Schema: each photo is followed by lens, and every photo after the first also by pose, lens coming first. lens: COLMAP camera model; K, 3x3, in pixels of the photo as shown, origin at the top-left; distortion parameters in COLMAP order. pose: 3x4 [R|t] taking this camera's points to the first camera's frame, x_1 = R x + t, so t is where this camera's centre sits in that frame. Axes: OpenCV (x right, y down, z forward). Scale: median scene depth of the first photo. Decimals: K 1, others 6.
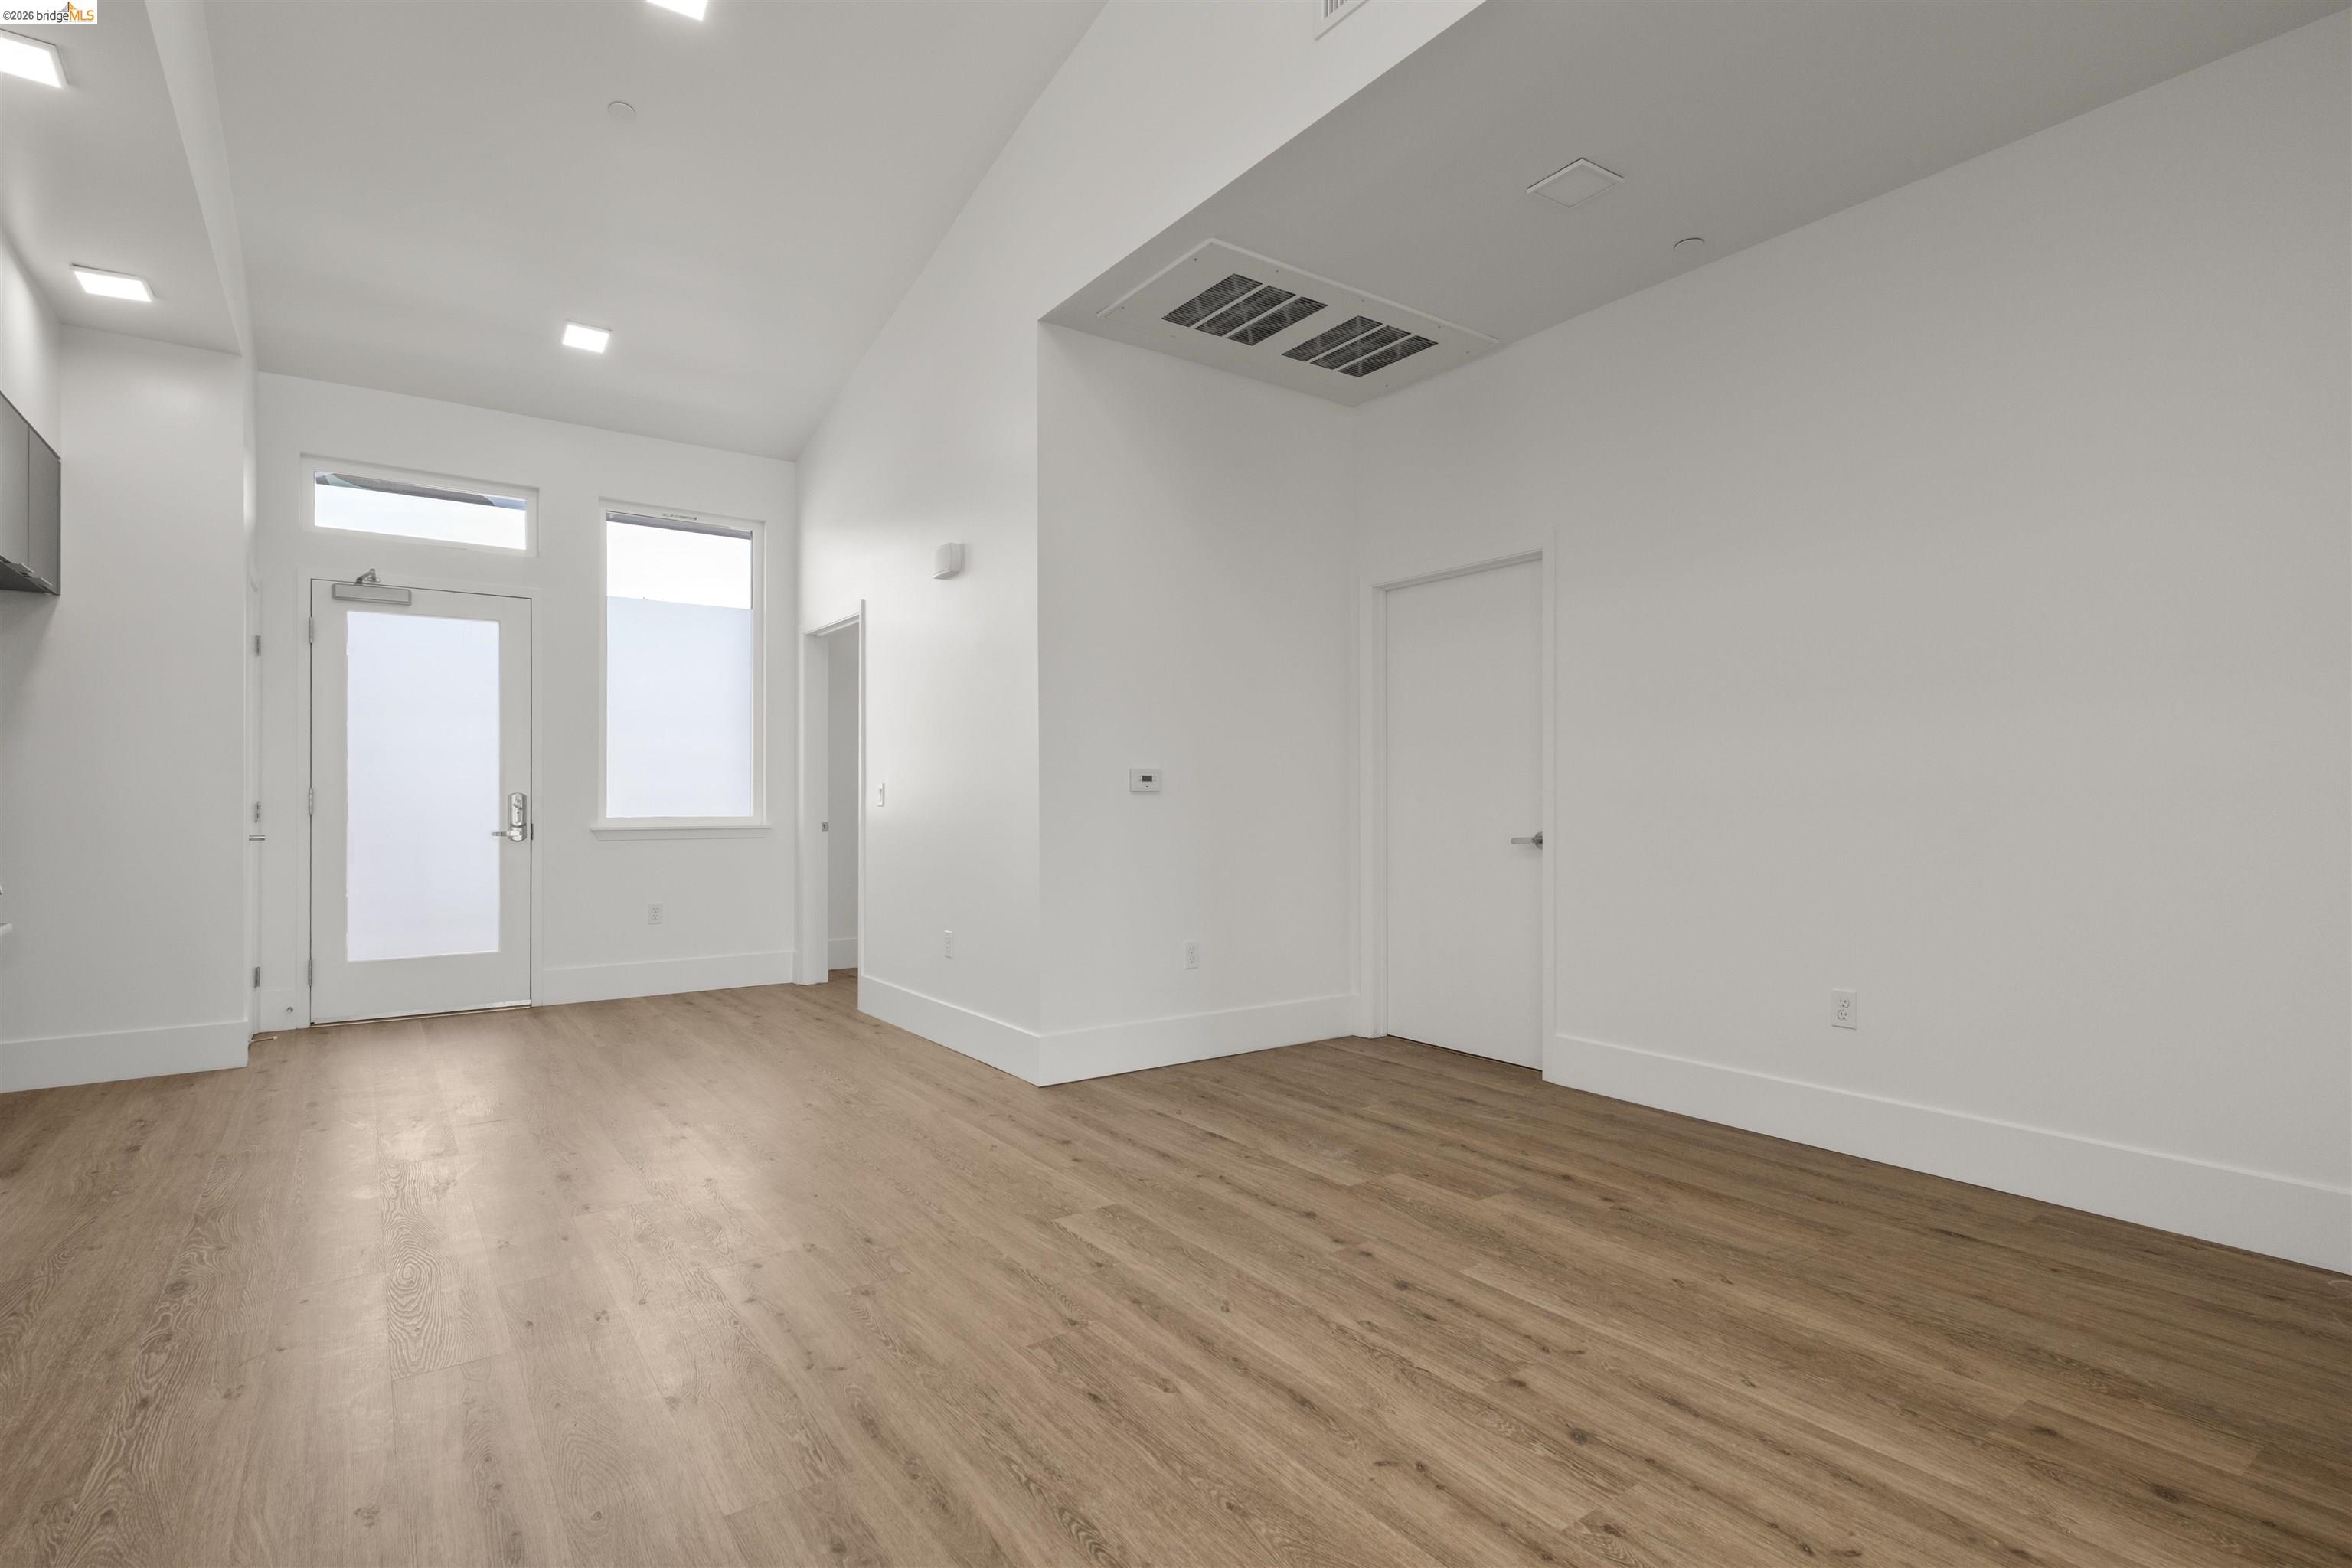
lens RADIAL K [[1124.0, 0, 1179.2], [0, 1124.0, 809.0], [0, 0, 1]] dist [0.003737, -0.001151]
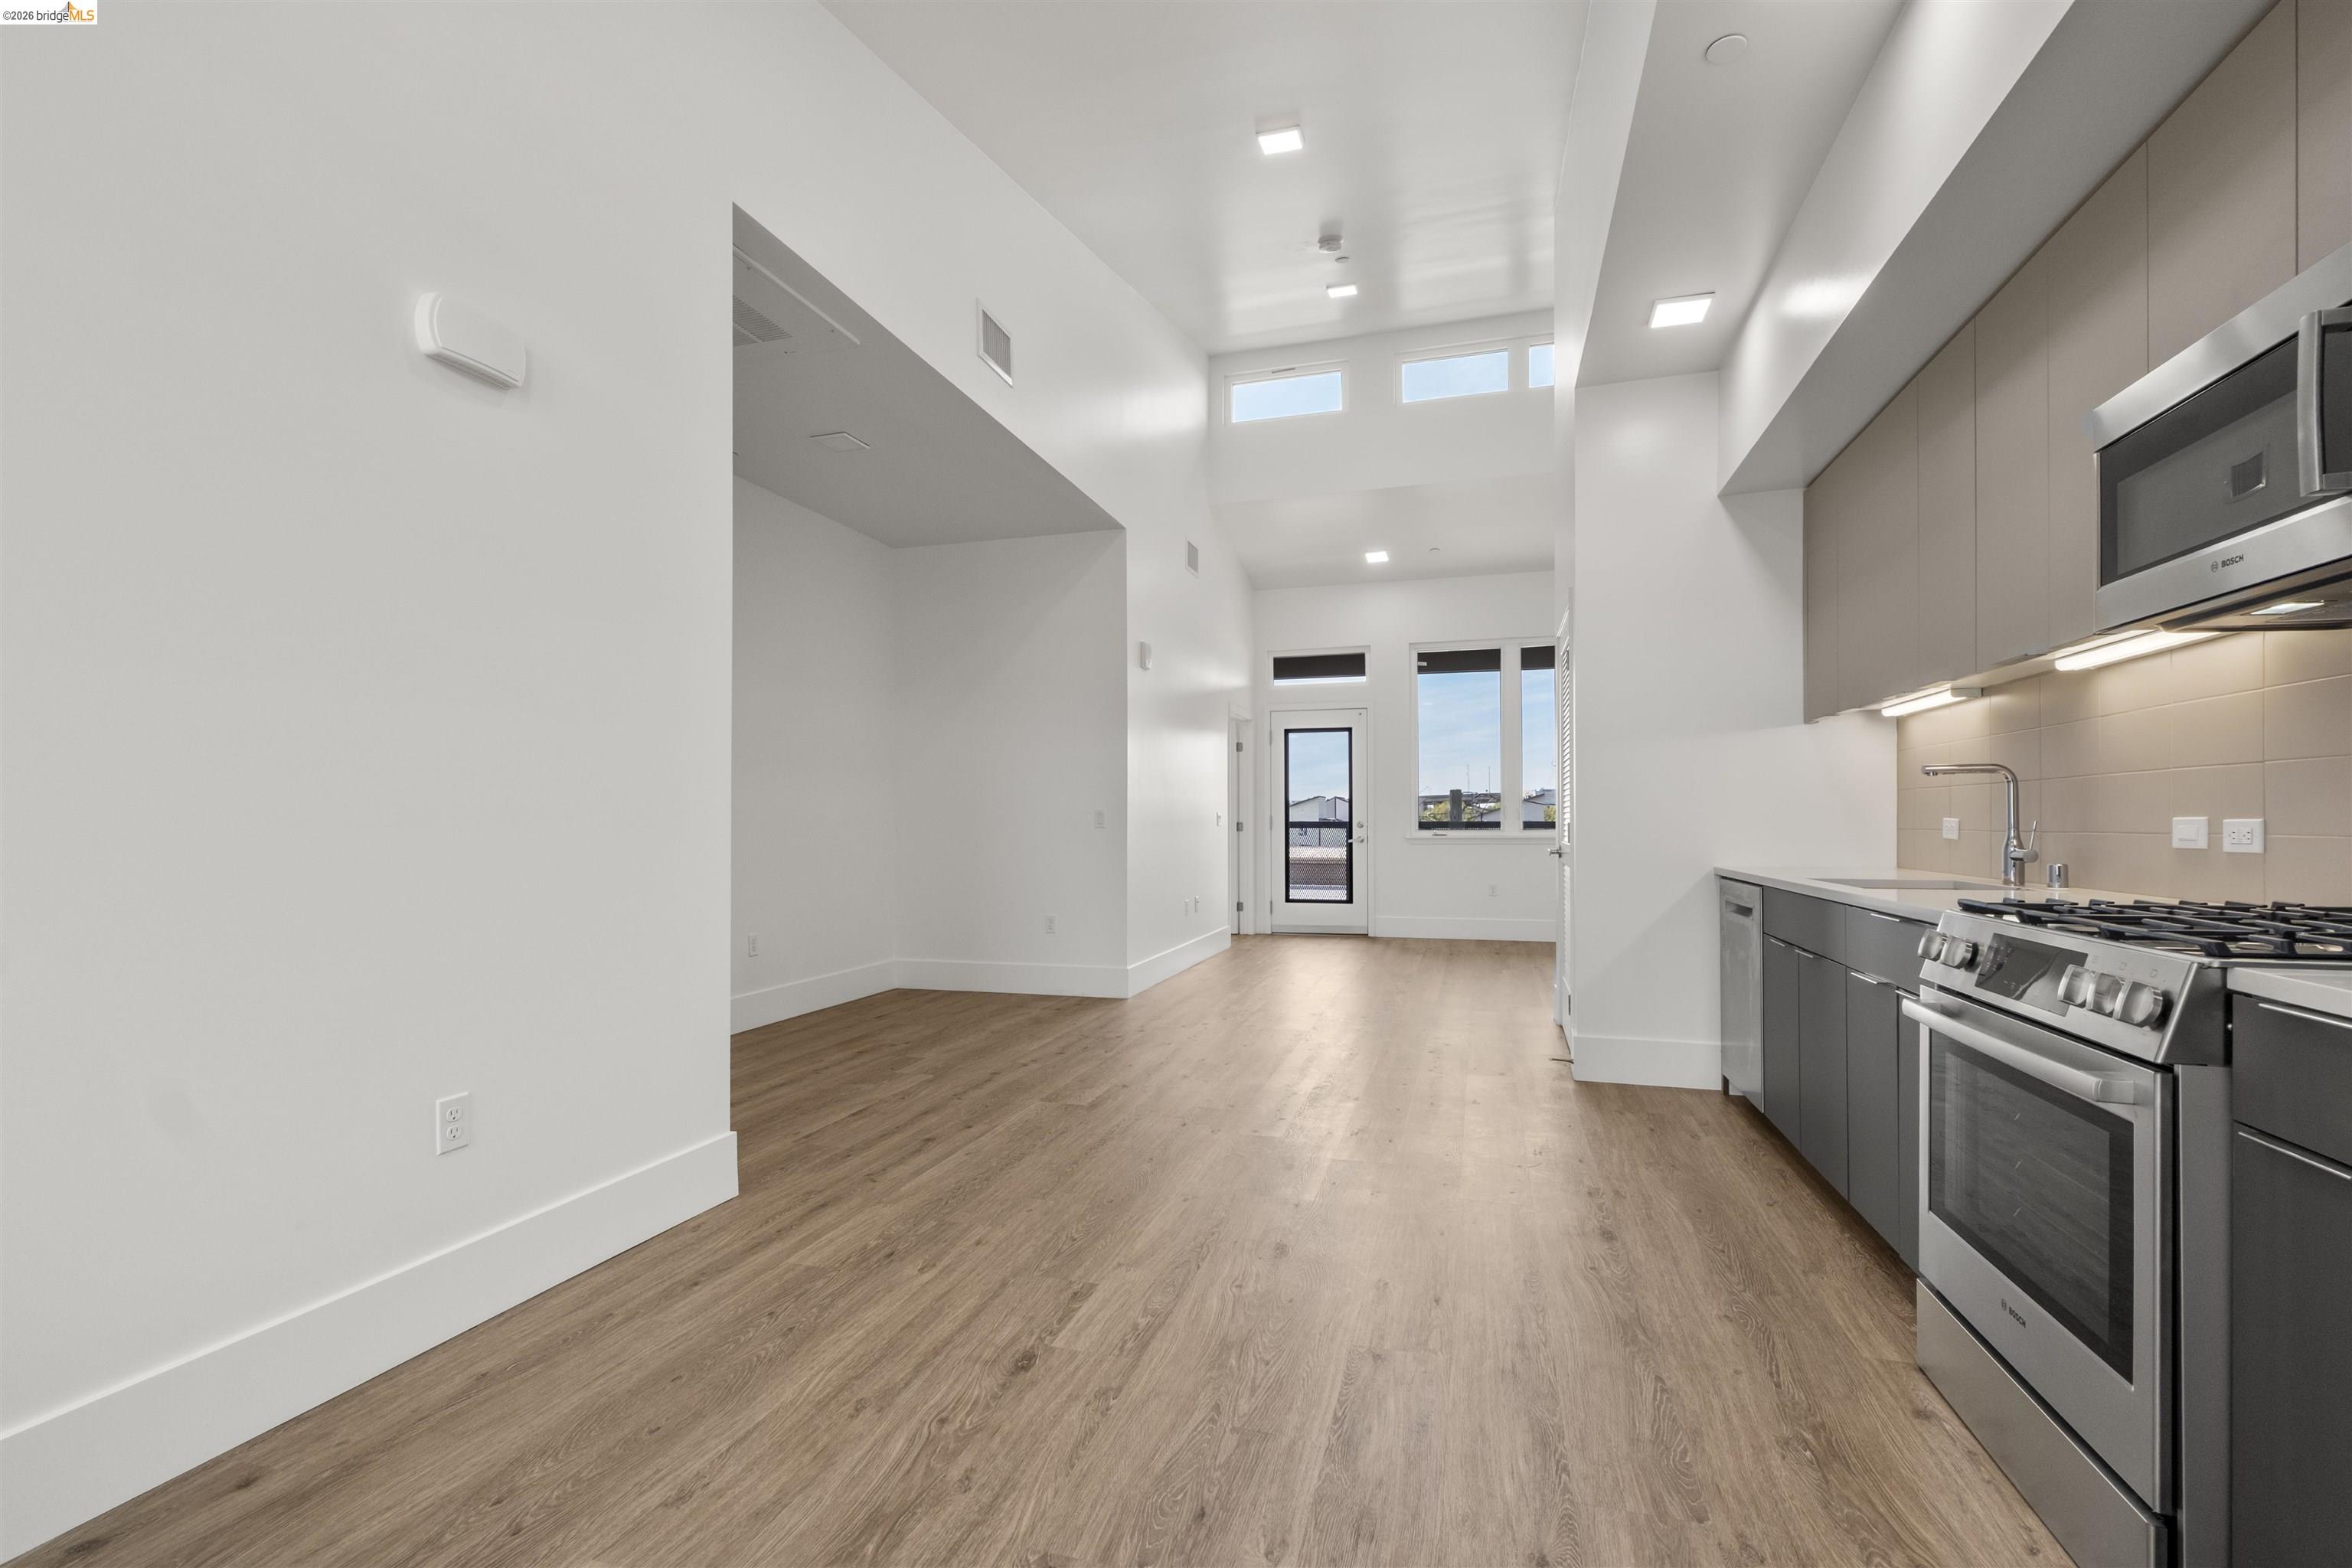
lens RADIAL K [[1051.1, 0, 1186.7], [0, 1051.1, 771.2], [0, 0, 1]] dist [0.012883, -0.007577]
pose [[-0.619765, 0.039664, 0.783784, -1.090631], [0.011554, 0.999075, -0.041423, -0.011932], [-0.784702, -0.016617, -0.619650, 1.480275]]
